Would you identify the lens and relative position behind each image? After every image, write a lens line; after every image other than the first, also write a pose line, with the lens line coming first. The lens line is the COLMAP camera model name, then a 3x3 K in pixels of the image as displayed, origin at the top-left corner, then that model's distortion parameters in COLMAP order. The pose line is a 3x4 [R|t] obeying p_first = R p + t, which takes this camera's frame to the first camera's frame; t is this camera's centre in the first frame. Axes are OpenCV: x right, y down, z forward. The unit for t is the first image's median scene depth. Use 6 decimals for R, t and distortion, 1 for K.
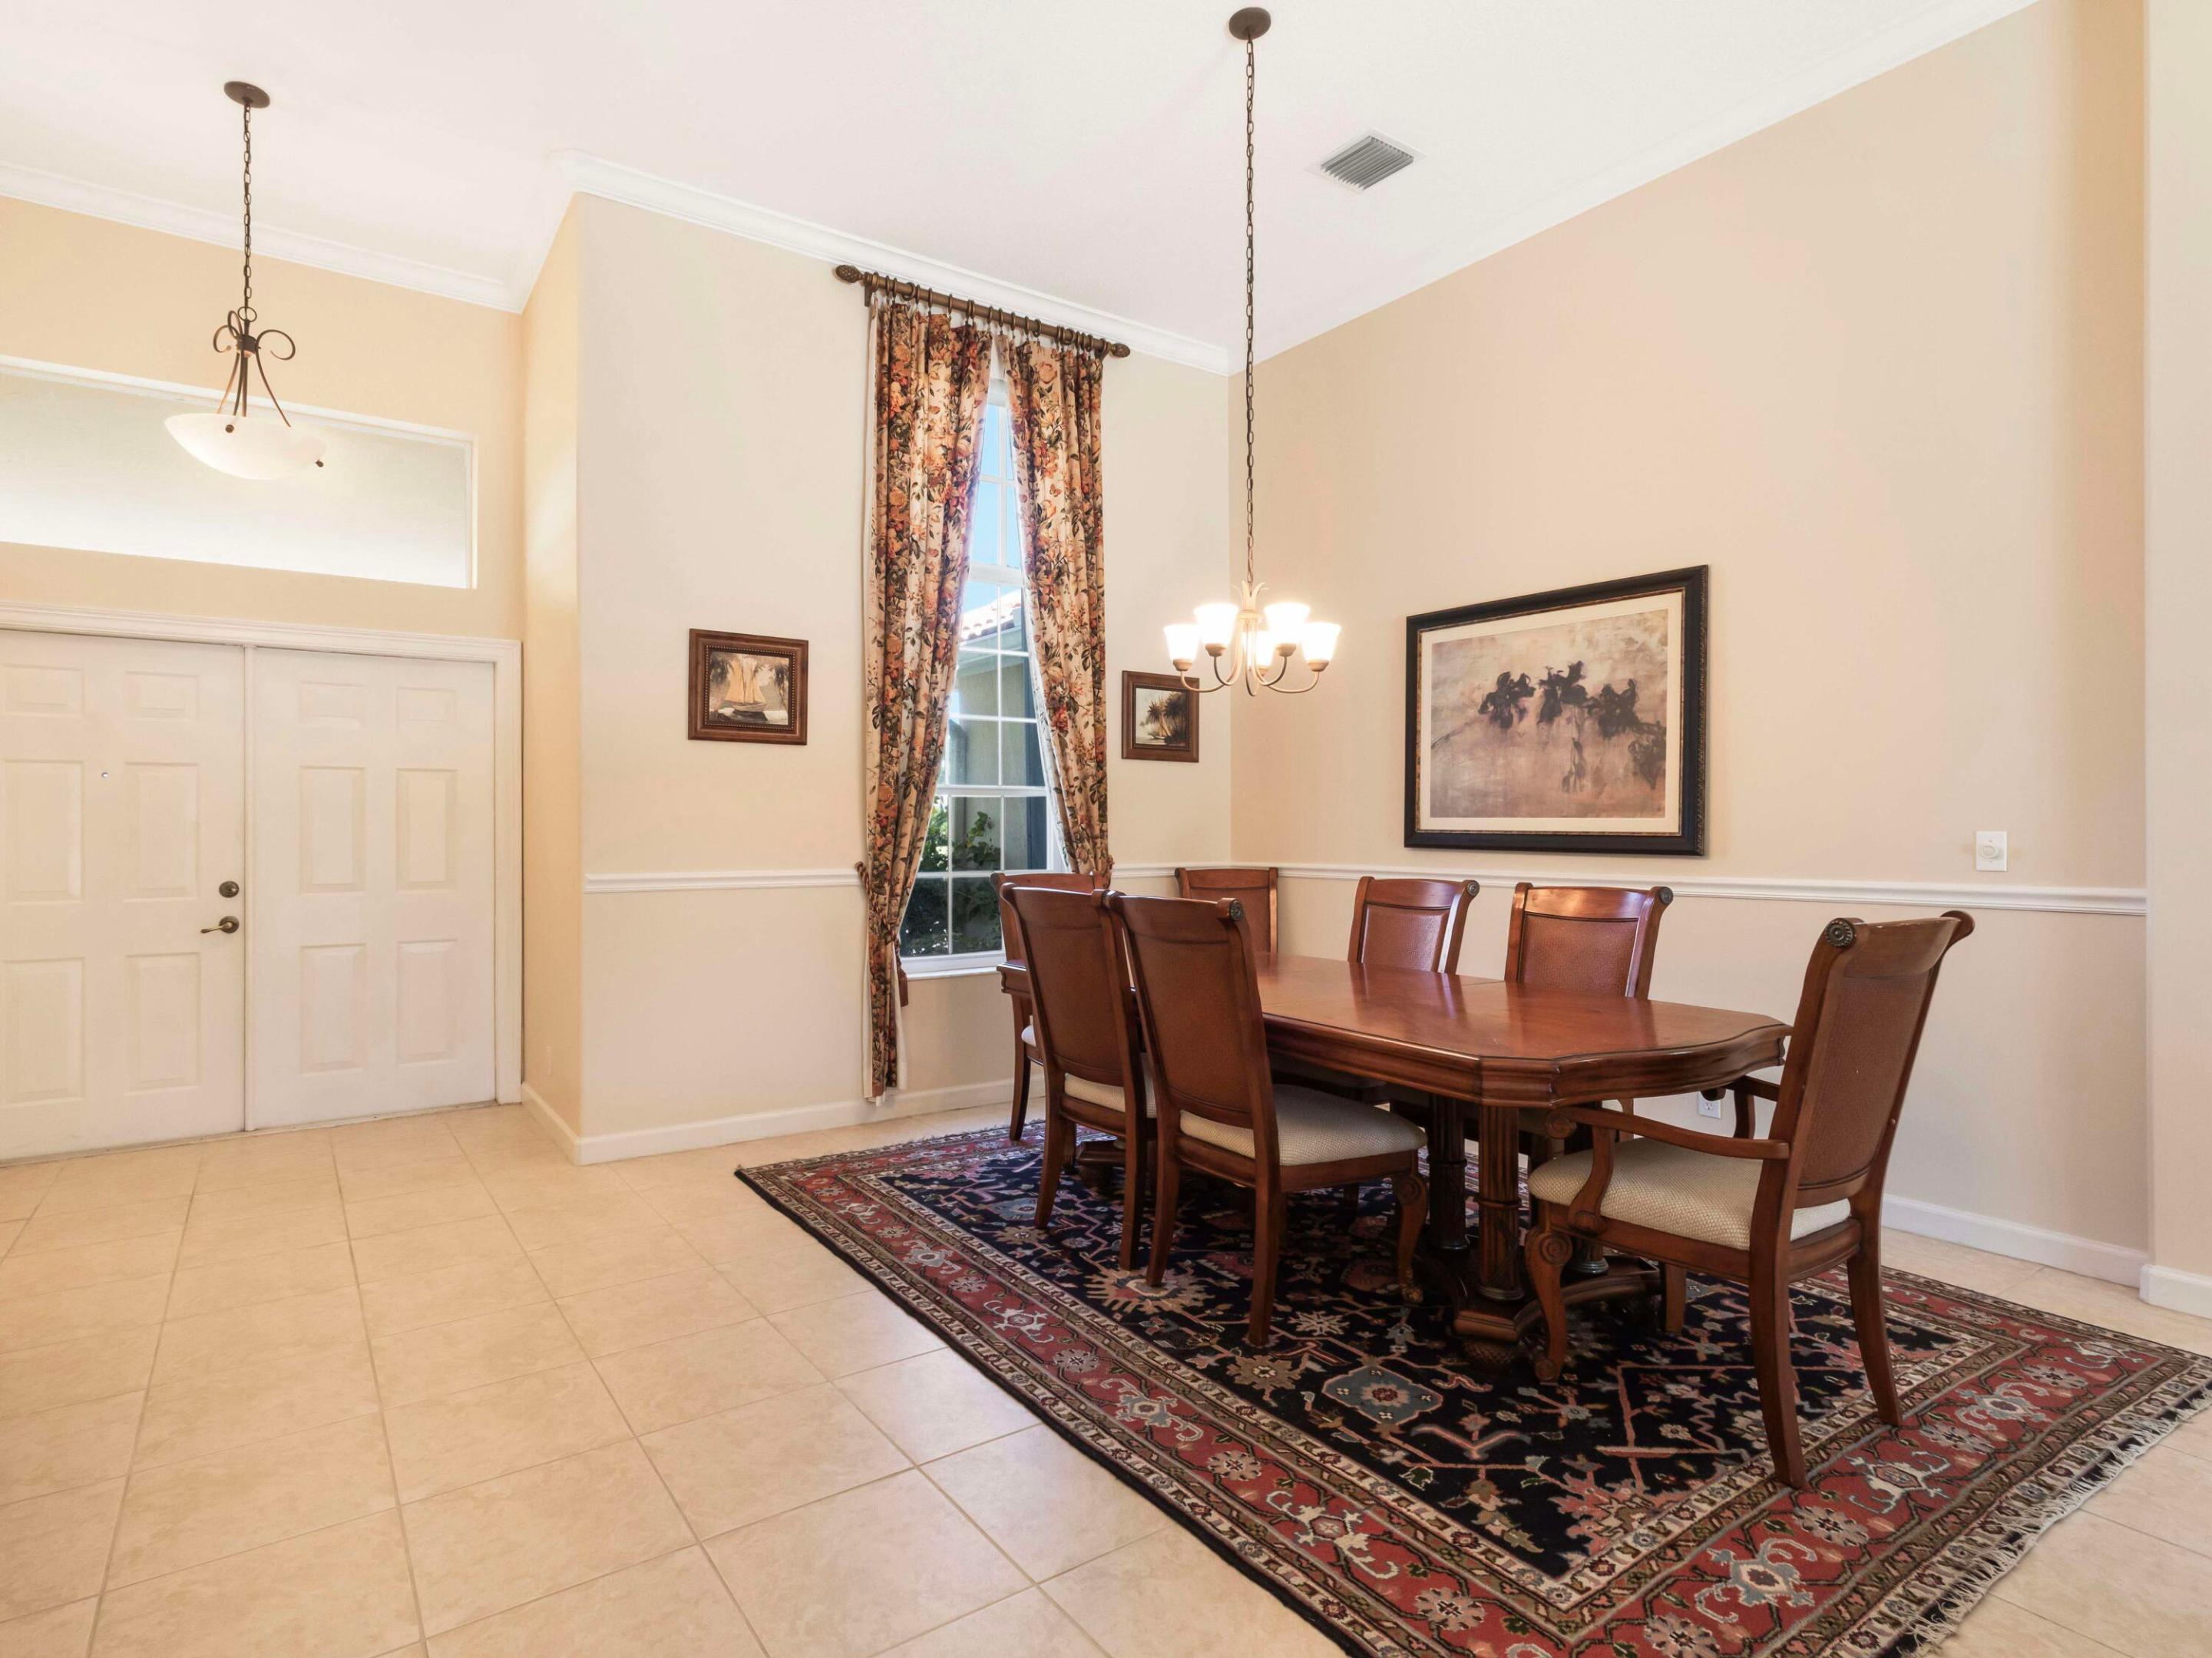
lens RADIAL K [[1187.7, 0, 1001.4], [0, 1187.7, 825.7], [0, 0, 1]] dist [0.006037, 0.001182]
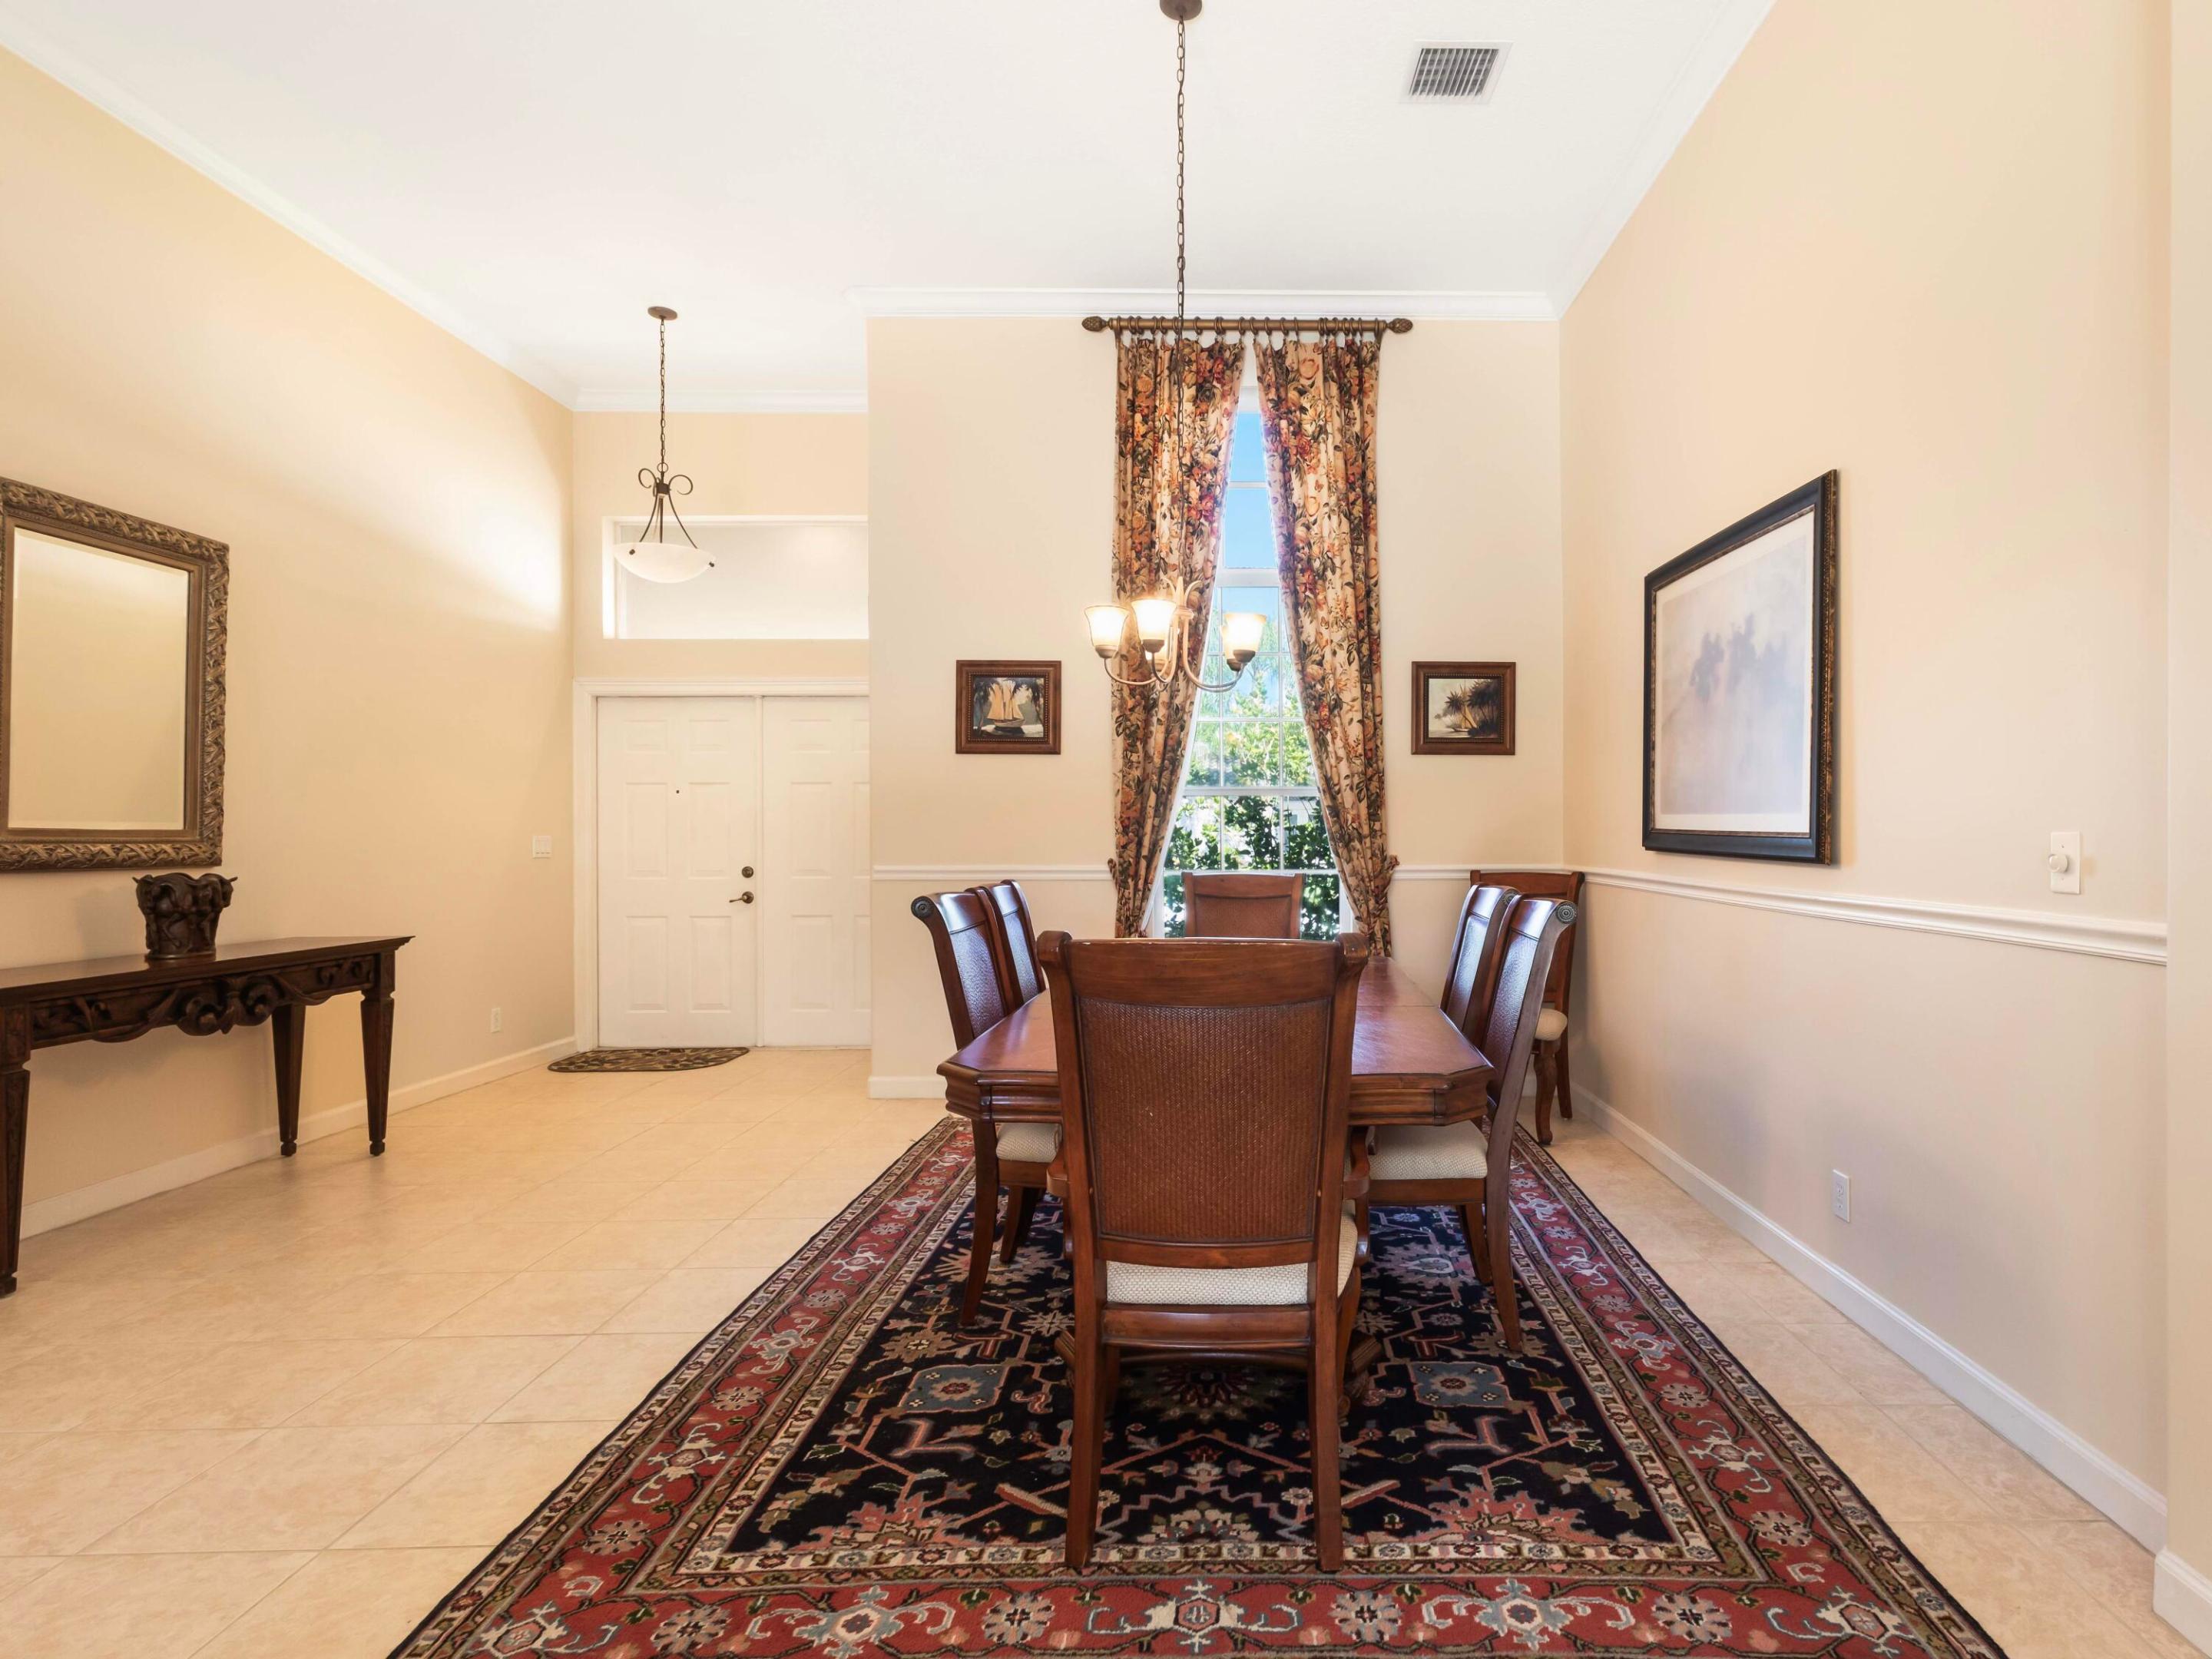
lens RADIAL K [[1156.3, 0, 1205.6], [0, 1156.3, 835.8], [0, 0, 1]] dist [-0.003222, 0.005200]
pose [[0.840349, 0.002147, -0.542041, 0.537659], [0.003384, 0.999952, 0.009207, -0.000331], [0.542035, -0.009571, 0.840302, 0.152869]]
